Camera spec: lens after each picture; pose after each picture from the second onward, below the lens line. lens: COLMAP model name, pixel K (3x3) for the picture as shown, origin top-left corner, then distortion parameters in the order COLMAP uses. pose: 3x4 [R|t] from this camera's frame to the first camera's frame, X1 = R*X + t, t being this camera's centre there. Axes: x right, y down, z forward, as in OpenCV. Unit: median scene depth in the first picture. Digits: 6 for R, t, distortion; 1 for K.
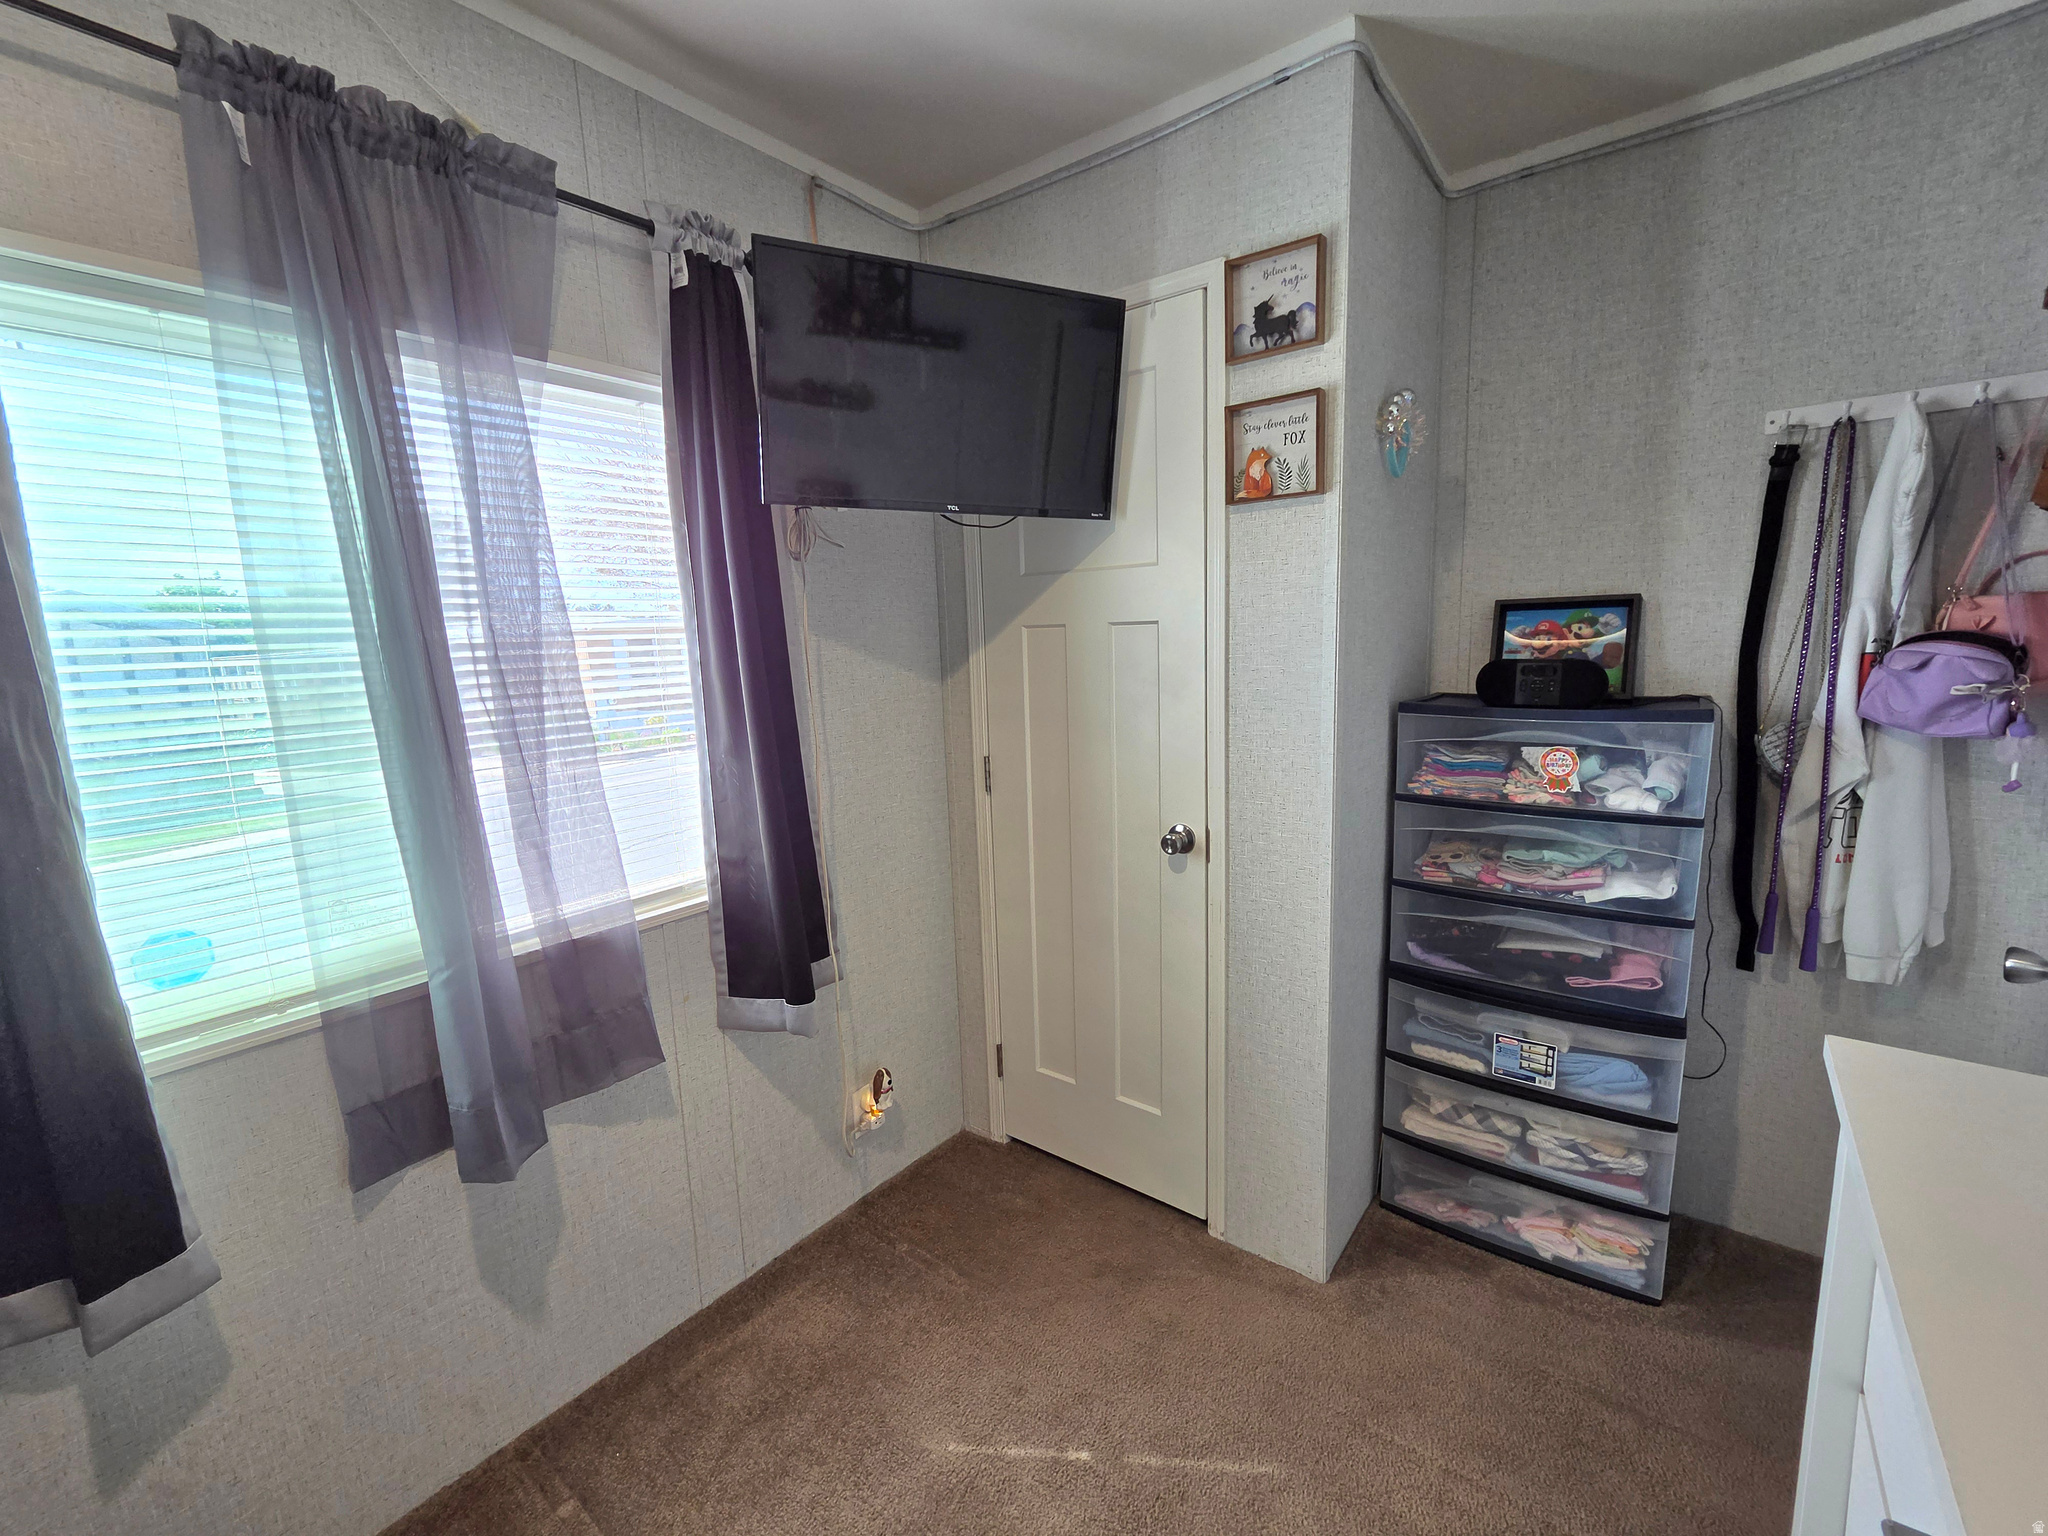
lens RADIAL K [[847.3, 0, 1029.8], [0, 847.3, 761.4], [0, 0, 1]] dist [-0.005969, 0.001859]
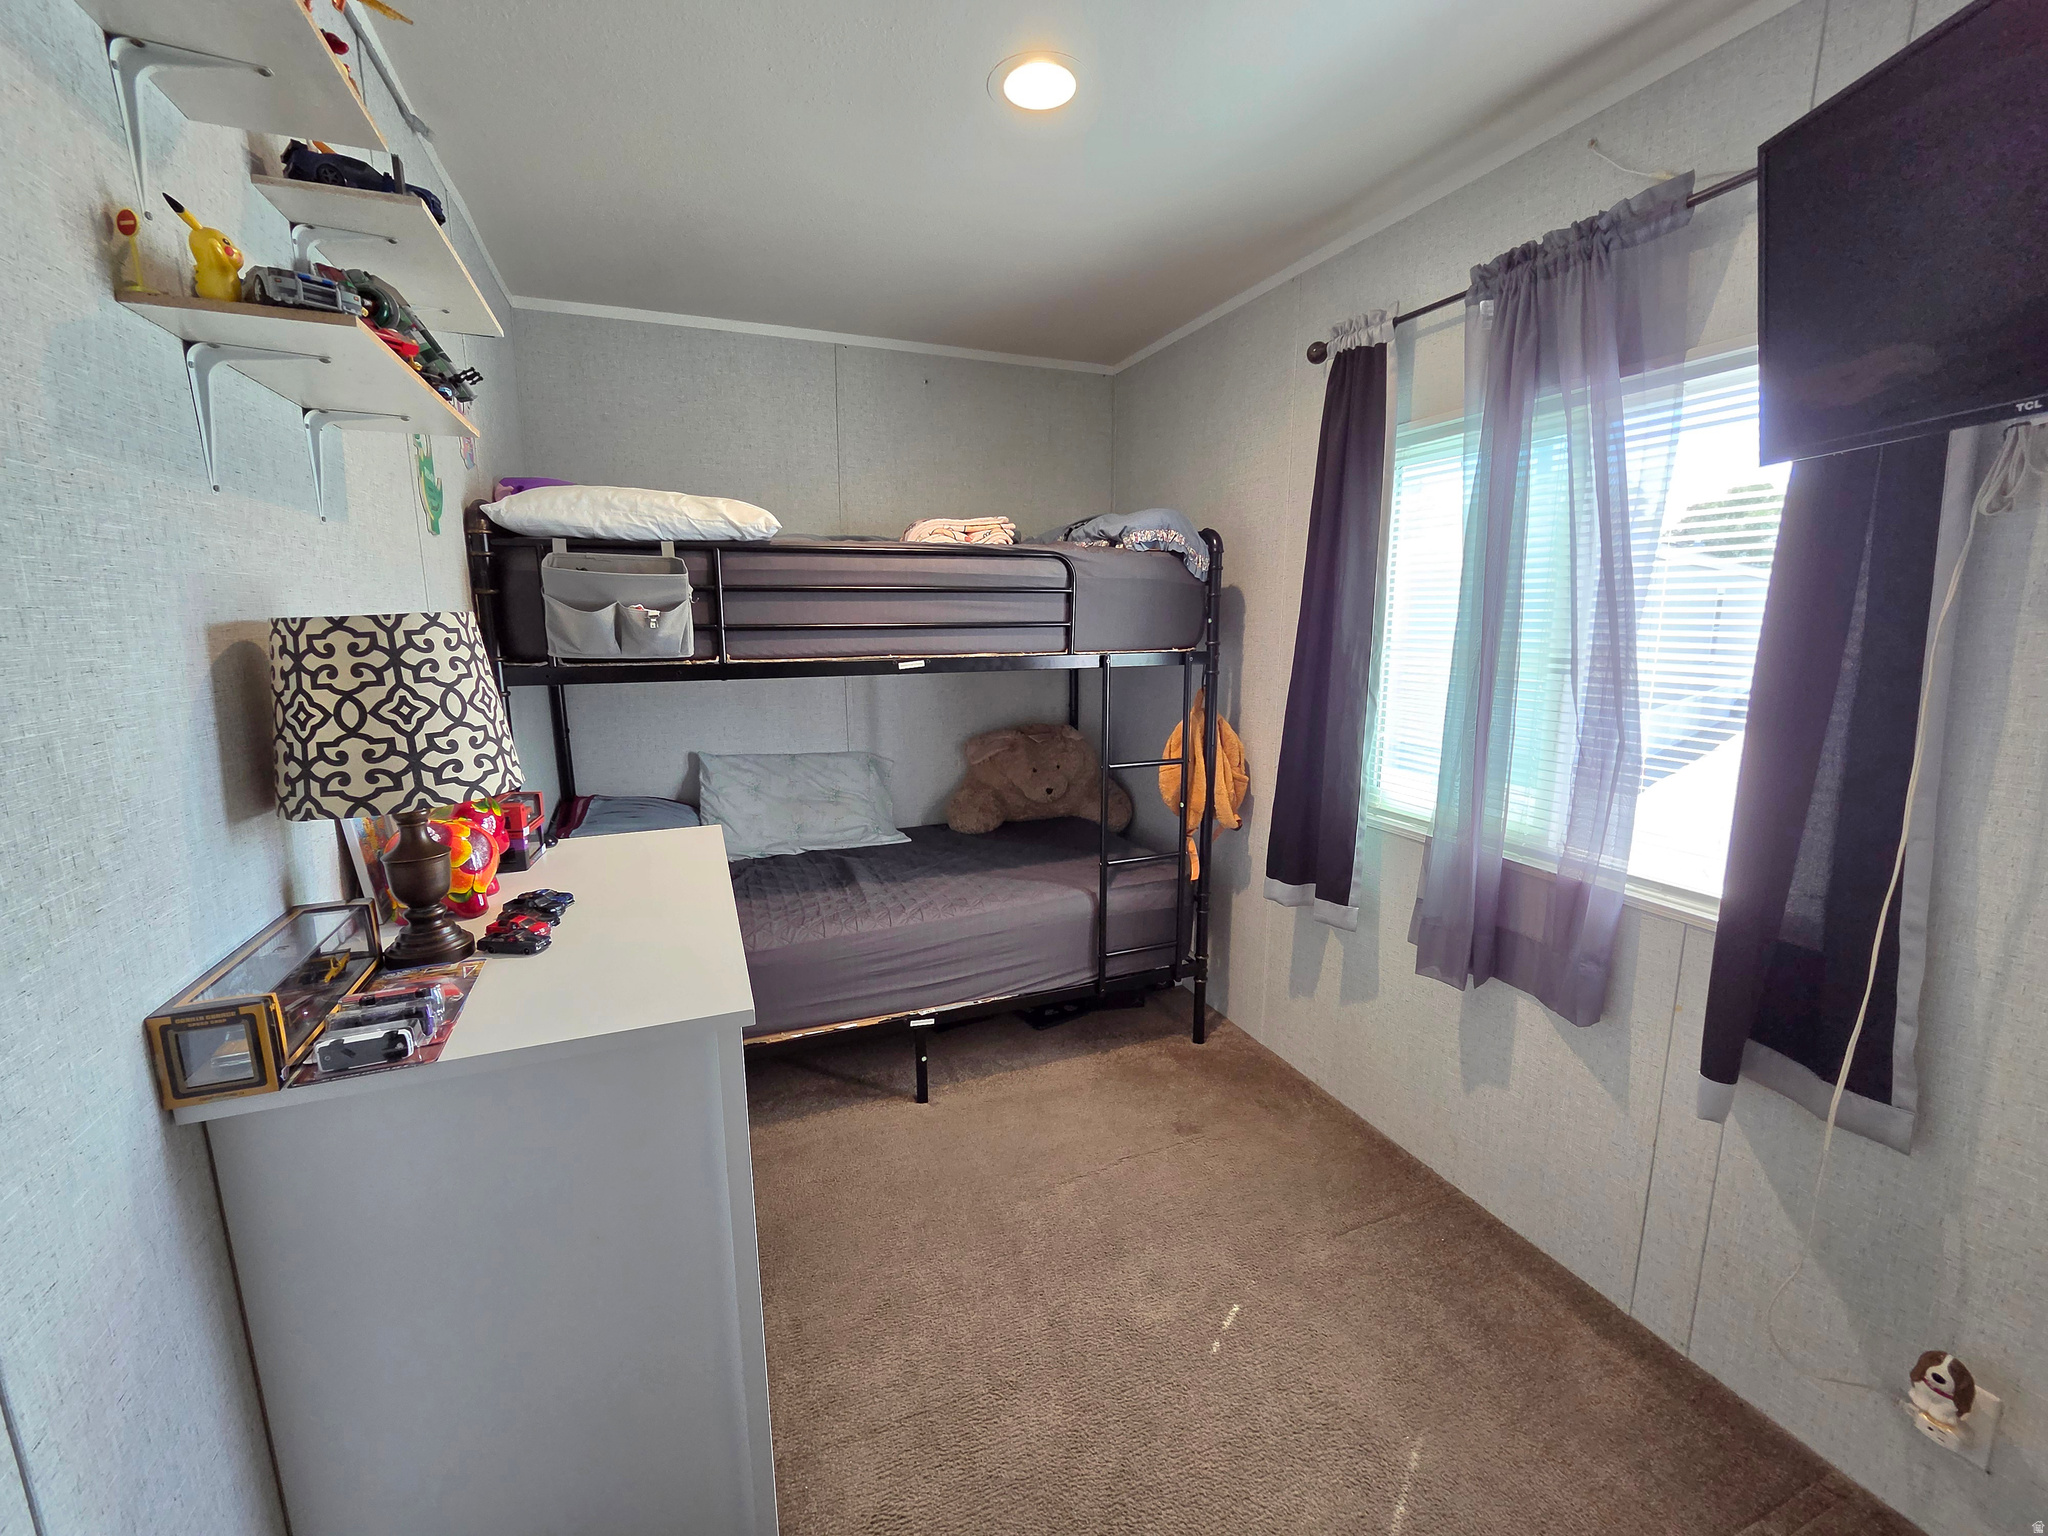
lens RADIAL K [[847.3, 0, 1028.5], [0, 847.3, 762.9], [0, 0, 1]] dist [-0.005969, 0.001859]
pose [[-0.493782, 0.187908, -0.849040, 0.777114], [-0.113350, 0.954135, 0.277090, -0.177381], [0.862166, 0.233061, -0.449835, 0.818406]]
